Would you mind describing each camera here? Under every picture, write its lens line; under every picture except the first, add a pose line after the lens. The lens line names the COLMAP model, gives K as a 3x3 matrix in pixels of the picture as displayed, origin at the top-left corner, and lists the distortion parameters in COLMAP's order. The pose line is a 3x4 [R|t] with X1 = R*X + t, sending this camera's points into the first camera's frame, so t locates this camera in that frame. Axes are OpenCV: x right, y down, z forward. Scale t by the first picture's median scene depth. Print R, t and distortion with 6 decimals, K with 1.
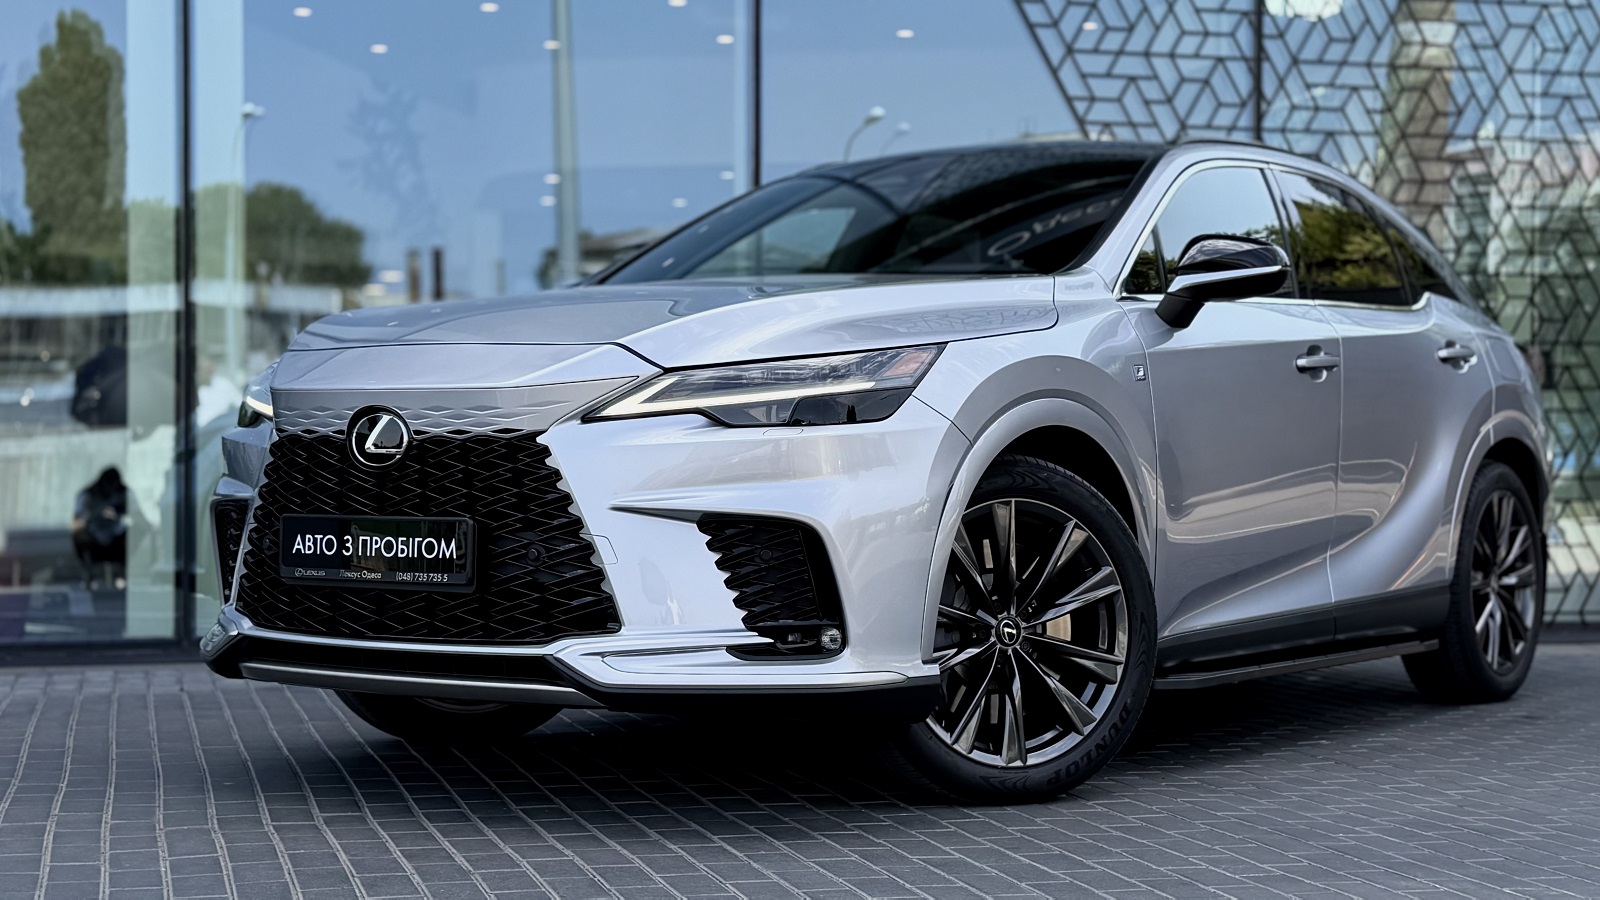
lens RADIAL K [[2421.9, 0, 800.0], [0, 2421.9, 450.0], [0, 0, 1]] dist [0.217184, 0.008288]
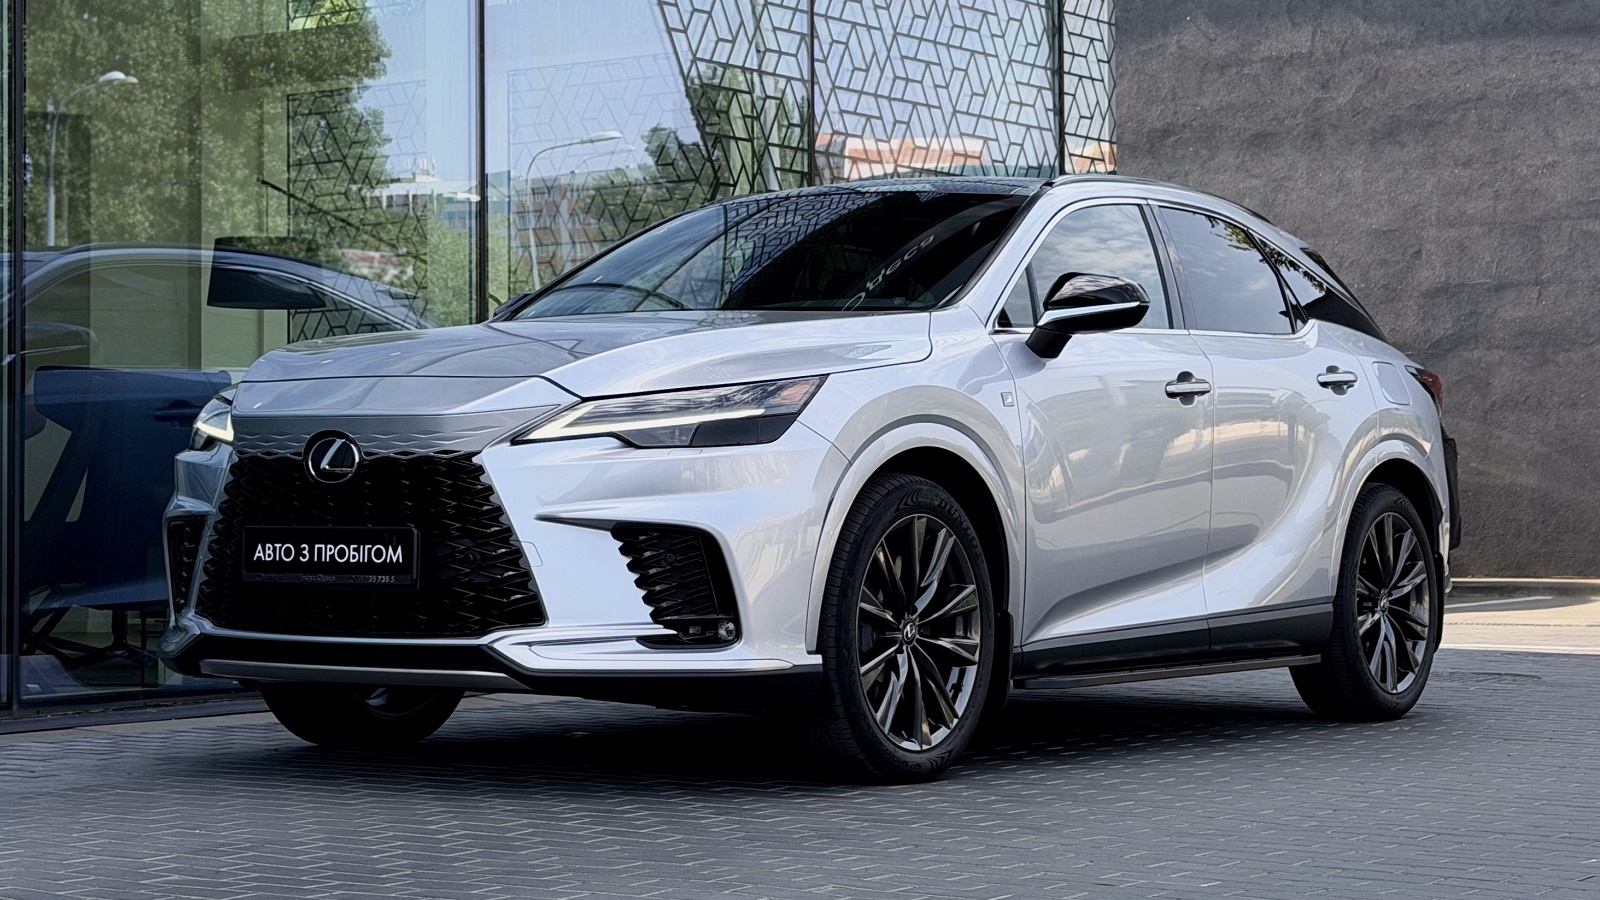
lens RADIAL K [[3059.4, 0, 799.7], [0, 3059.4, 389.5], [0, 0, 1]] dist [0.256865, 0.197456]
pose [[0.999678, -0.001103, 0.025358, 0.010494], [0.001866, 0.999546, -0.030076, 0.006619], [-0.025313, 0.030113, 0.999226, -0.461482]]
